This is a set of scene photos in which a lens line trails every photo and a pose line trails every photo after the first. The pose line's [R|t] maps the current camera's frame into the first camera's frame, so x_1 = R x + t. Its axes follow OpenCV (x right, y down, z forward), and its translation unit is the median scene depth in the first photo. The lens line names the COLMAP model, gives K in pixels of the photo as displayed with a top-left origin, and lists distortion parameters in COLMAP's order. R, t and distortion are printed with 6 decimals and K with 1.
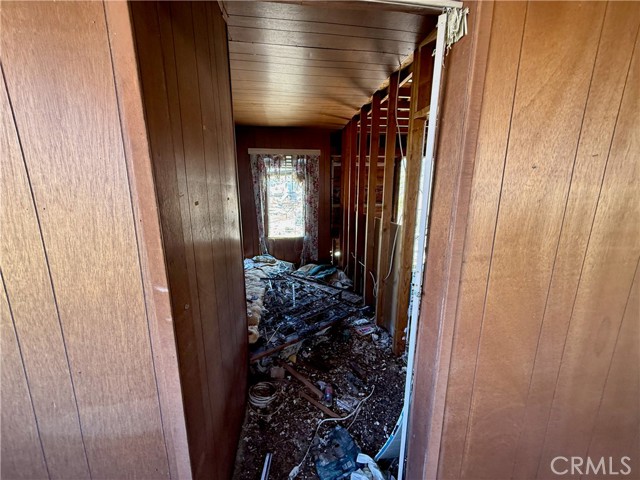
lens RADIAL K [[260.7, 0, 320.0], [0, 260.7, 240.0], [0, 0, 1]] dist [-0.000263, 0.000076]
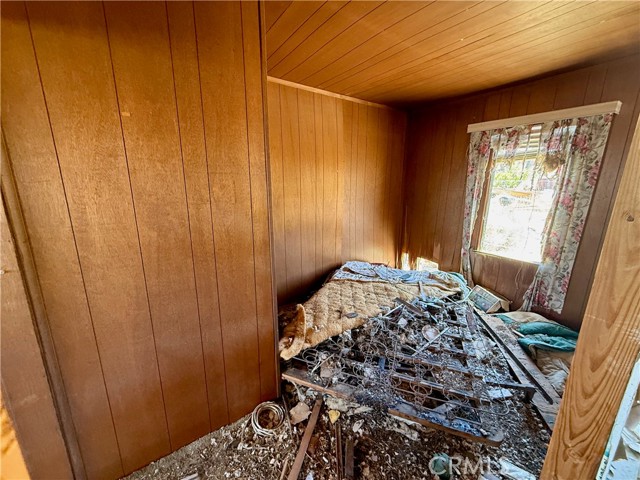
lens RADIAL K [[256.4, 0, 318.8], [0, 256.4, 239.9], [0, 0, 1]] dist [0.000564, 0.000091]
pose [[0.452323, 0.206173, -0.867696, 0.213871], [-0.178408, 0.974165, 0.138469, -0.061603], [0.873828, 0.092172, 0.477420, 0.311444]]
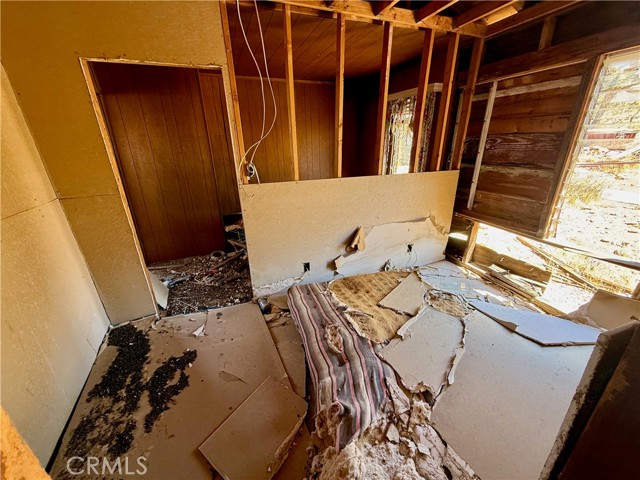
lens RADIAL K [[256.4, 0, 318.8], [0, 256.4, 239.9], [0, 0, 1]] dist [0.000564, 0.000091]
pose [[0.235671, 0.353243, -0.905361, 0.720611], [-0.172655, 0.932000, 0.318694, -0.110692], [0.956373, 0.081208, 0.280634, 0.524146]]
